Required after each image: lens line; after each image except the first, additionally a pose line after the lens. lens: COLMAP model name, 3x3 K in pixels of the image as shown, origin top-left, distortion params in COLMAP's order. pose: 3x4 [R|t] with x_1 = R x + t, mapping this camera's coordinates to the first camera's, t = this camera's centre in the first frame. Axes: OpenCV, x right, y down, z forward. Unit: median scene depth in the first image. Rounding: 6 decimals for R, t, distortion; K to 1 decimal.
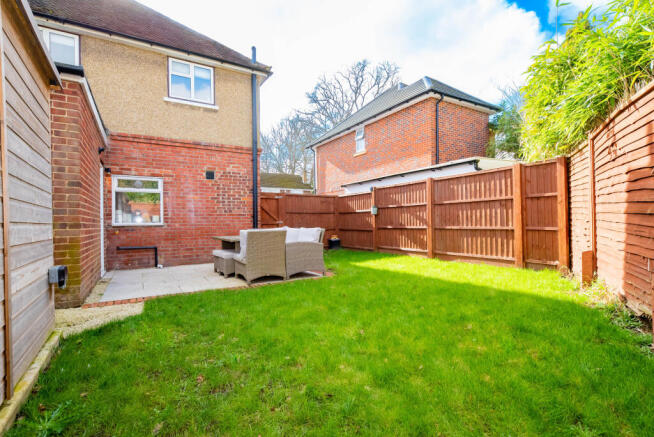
lens RADIAL K [[296.7, 0, 327.0], [0, 296.7, 218.5], [0, 0, 1]] dist [0.001872, 0.000273]
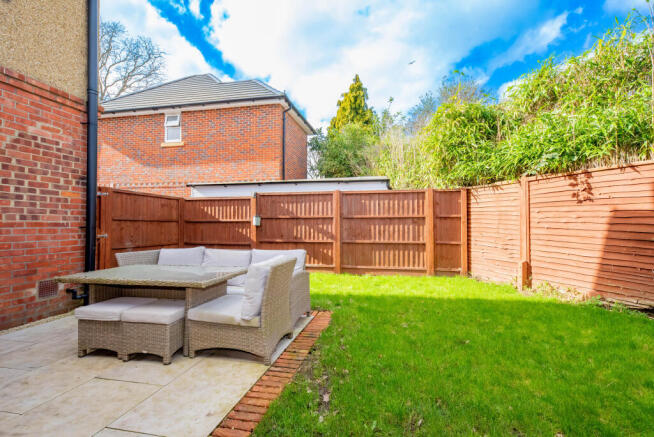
lens RADIAL K [[296.7, 0, 327.0], [0, 296.7, 218.5], [0, 0, 1]] dist [0.001872, 0.000273]
pose [[0.696156, 0.028814, 0.717313, -0.415442], [-0.016441, 0.999572, -0.024195, -0.022486], [-0.717703, 0.005050, 0.696331, 0.390173]]
